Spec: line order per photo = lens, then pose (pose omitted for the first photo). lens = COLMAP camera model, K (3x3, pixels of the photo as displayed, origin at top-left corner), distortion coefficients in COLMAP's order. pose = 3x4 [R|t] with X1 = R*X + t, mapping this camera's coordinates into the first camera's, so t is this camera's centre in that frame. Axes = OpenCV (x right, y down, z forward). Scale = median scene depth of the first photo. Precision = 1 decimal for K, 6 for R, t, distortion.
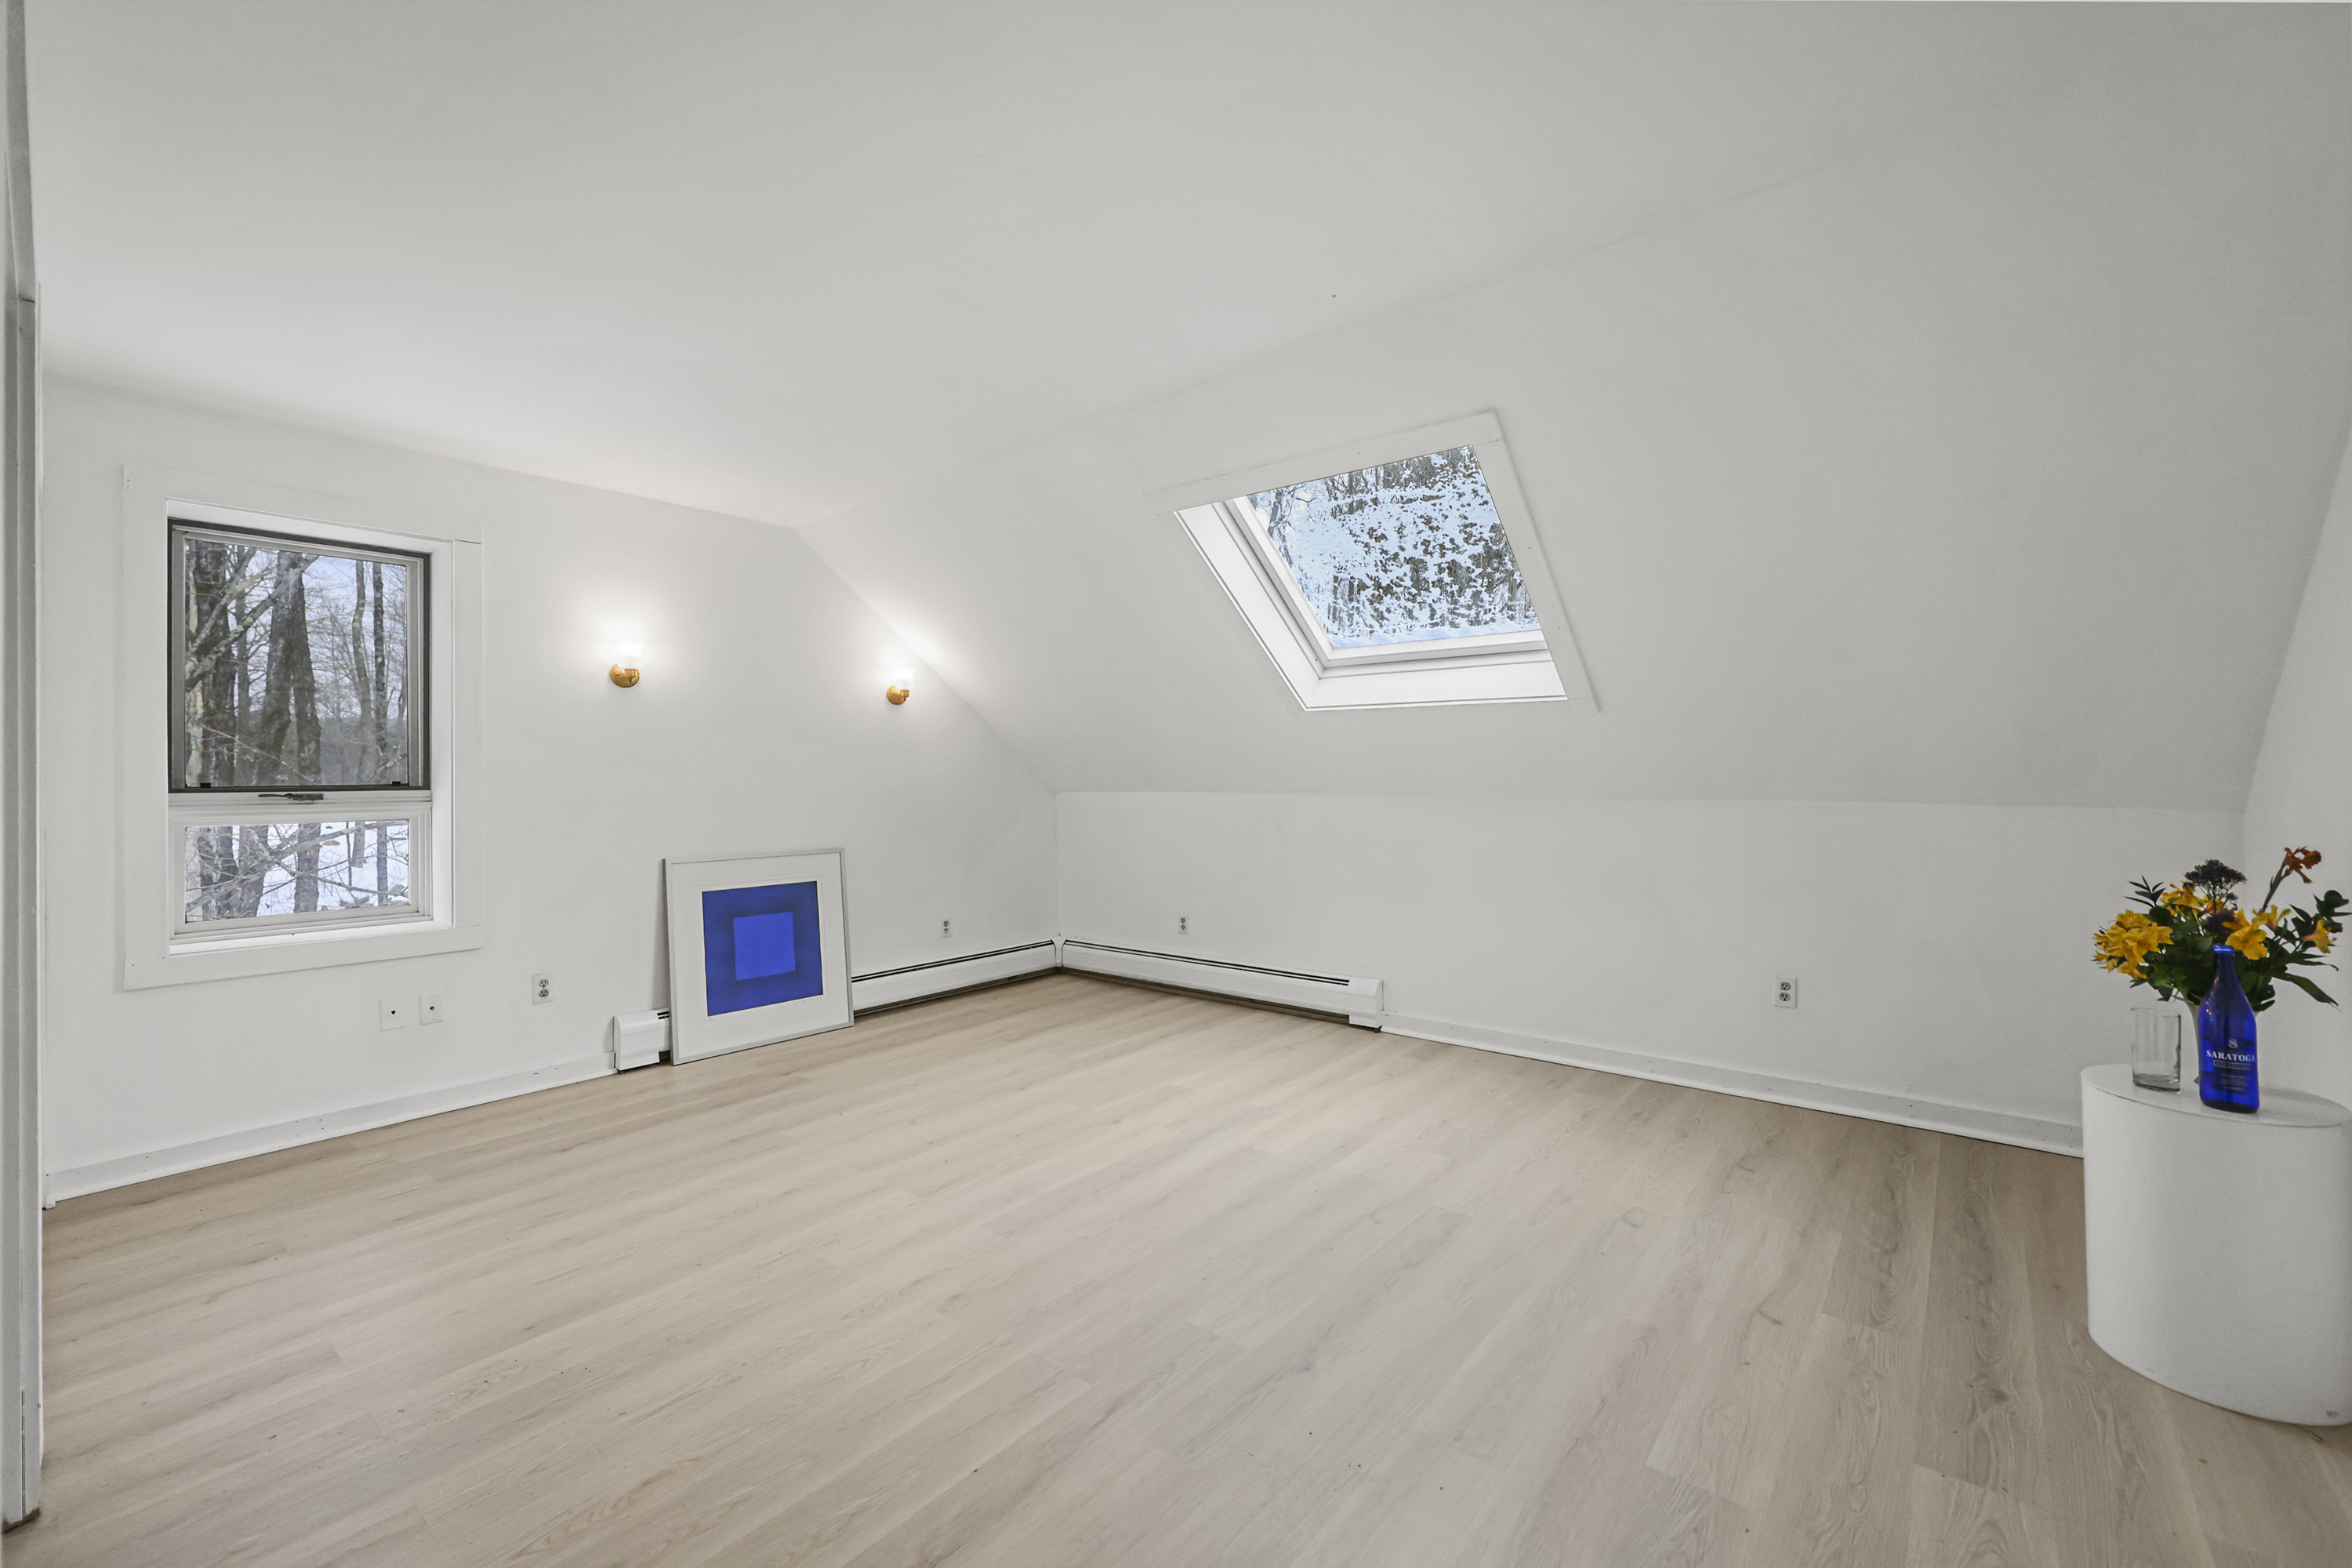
lens RADIAL K [[962.0, 0, 1174.9], [0, 962.0, 779.3], [0, 0, 1]] dist [0.004548, -0.000003]
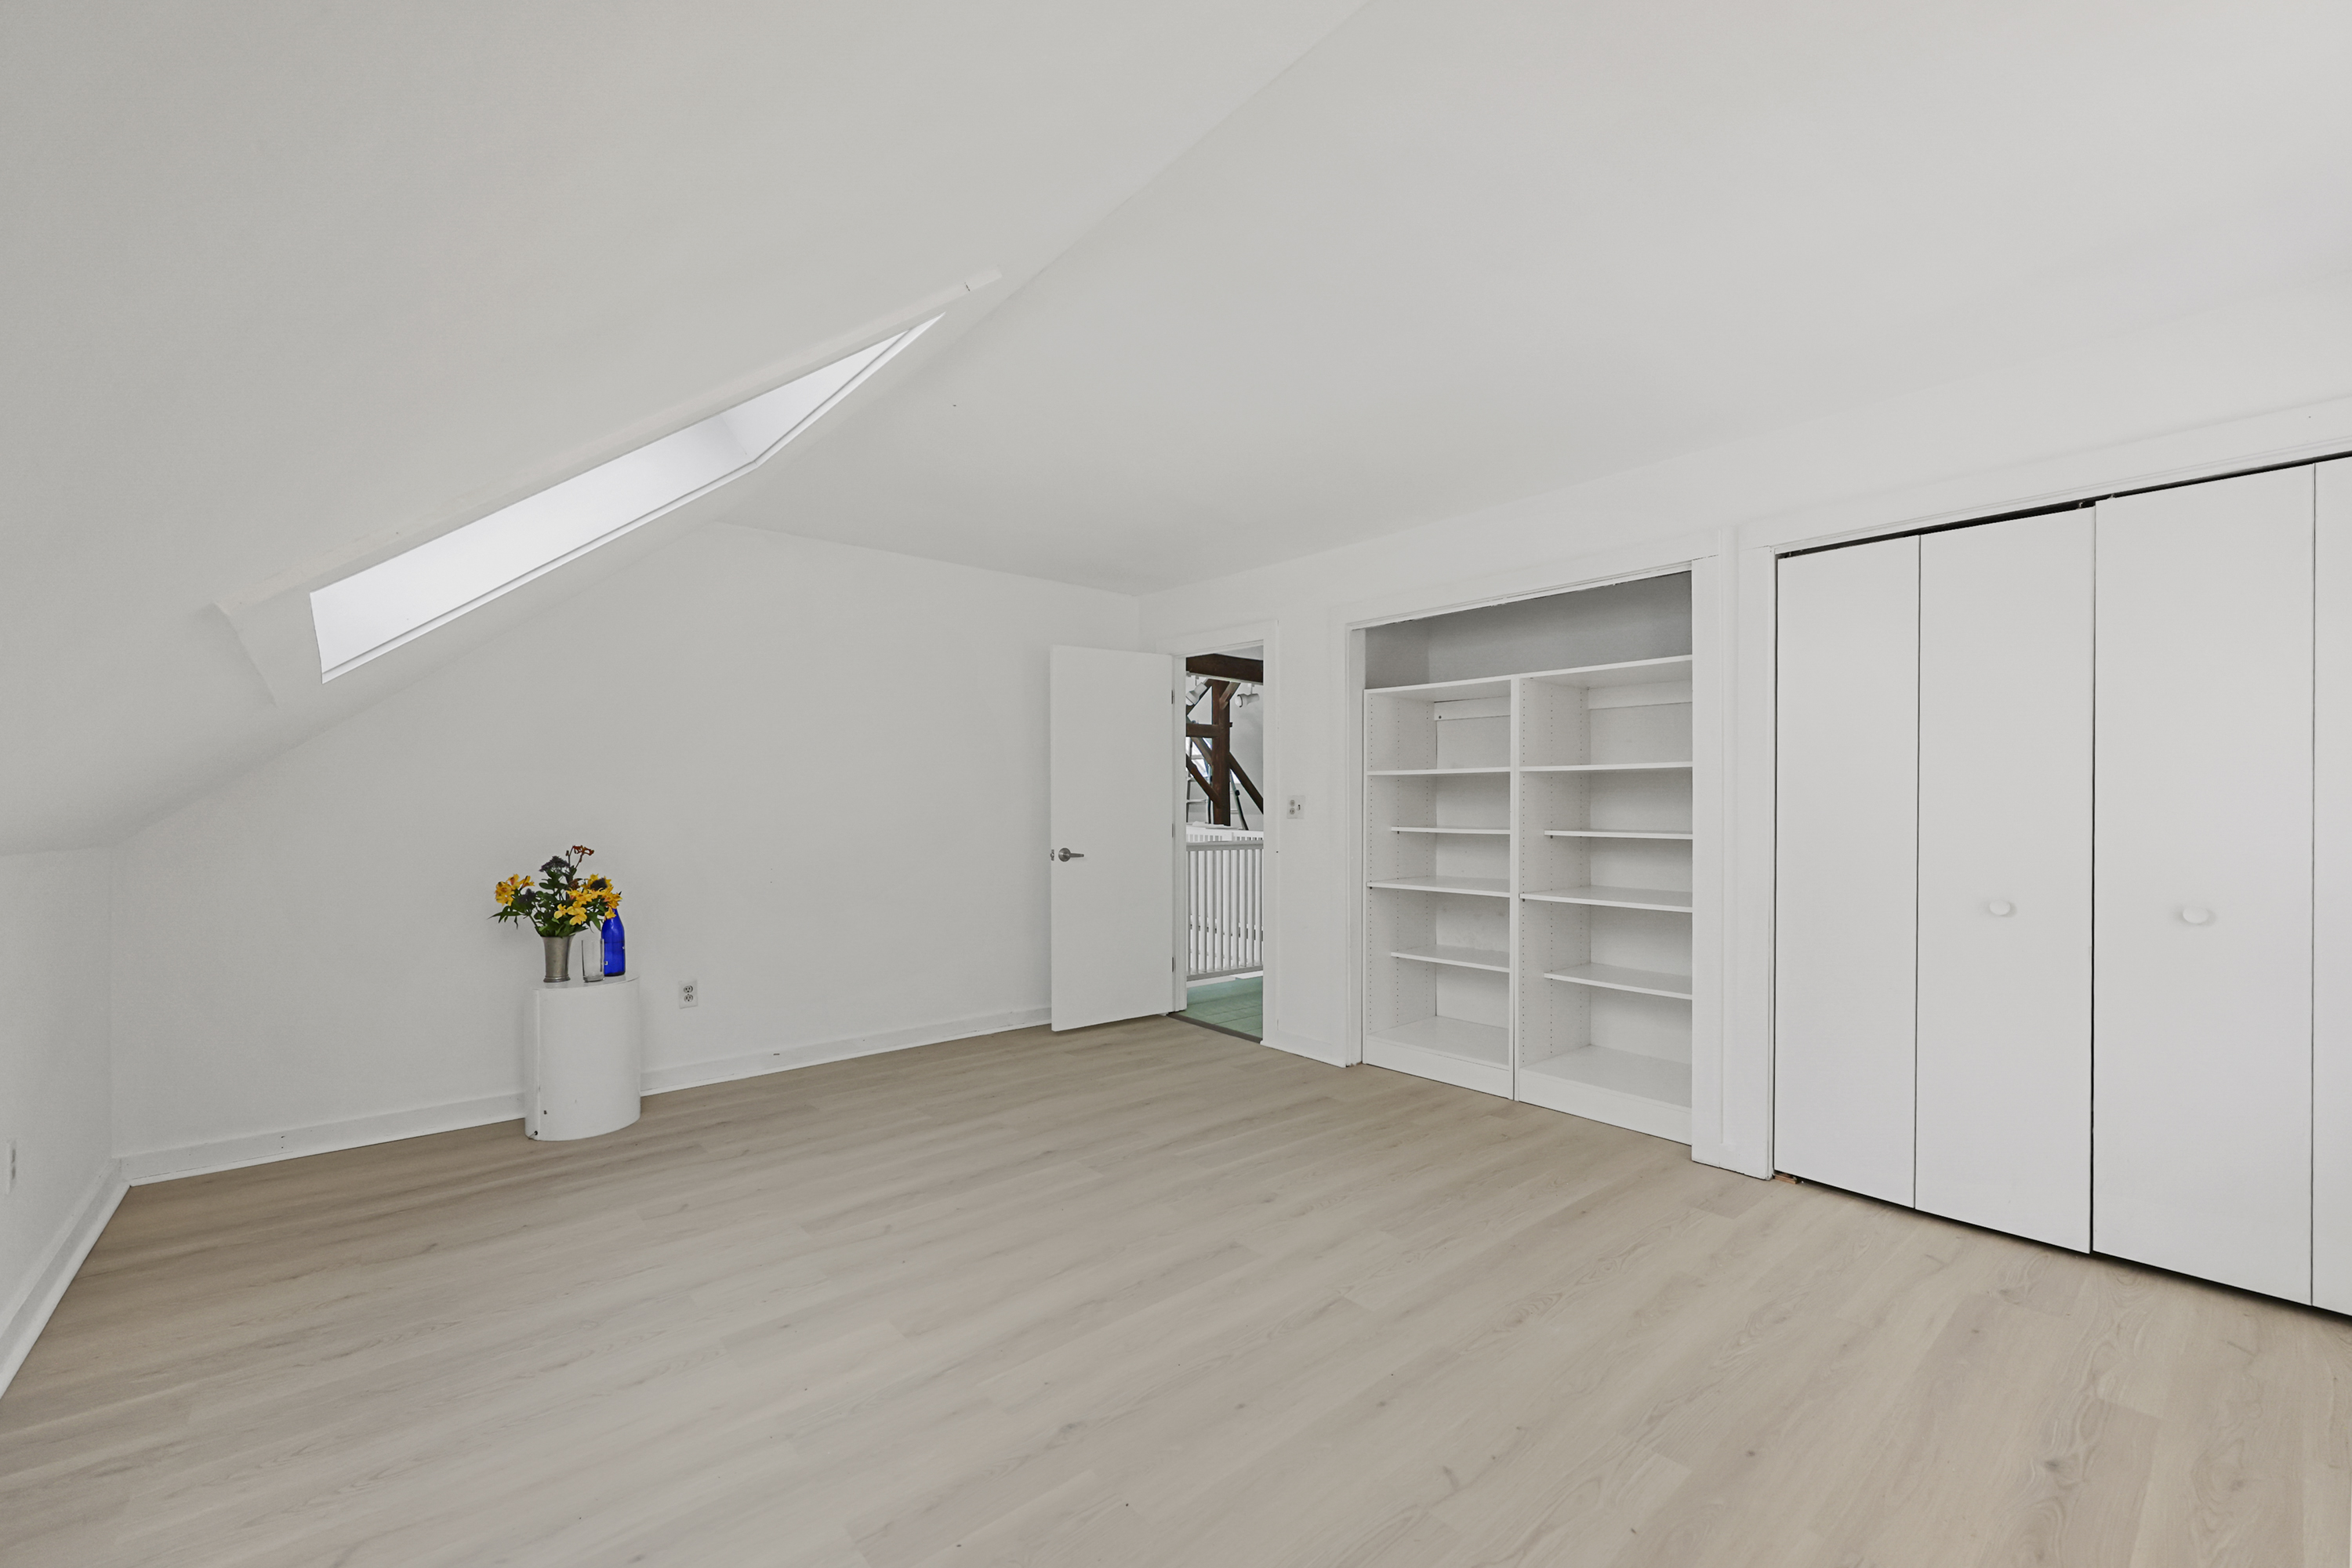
lens RADIAL K [[962.0, 0, 1175.3], [0, 962.0, 793.4], [0, 0, 1]] dist [0.004548, -0.000003]
pose [[-0.985519, 0.015230, 0.168877, -0.287516], [0.014337, 0.999876, -0.006502, -0.006675], [-0.168956, -0.003986, -0.985616, 1.991560]]
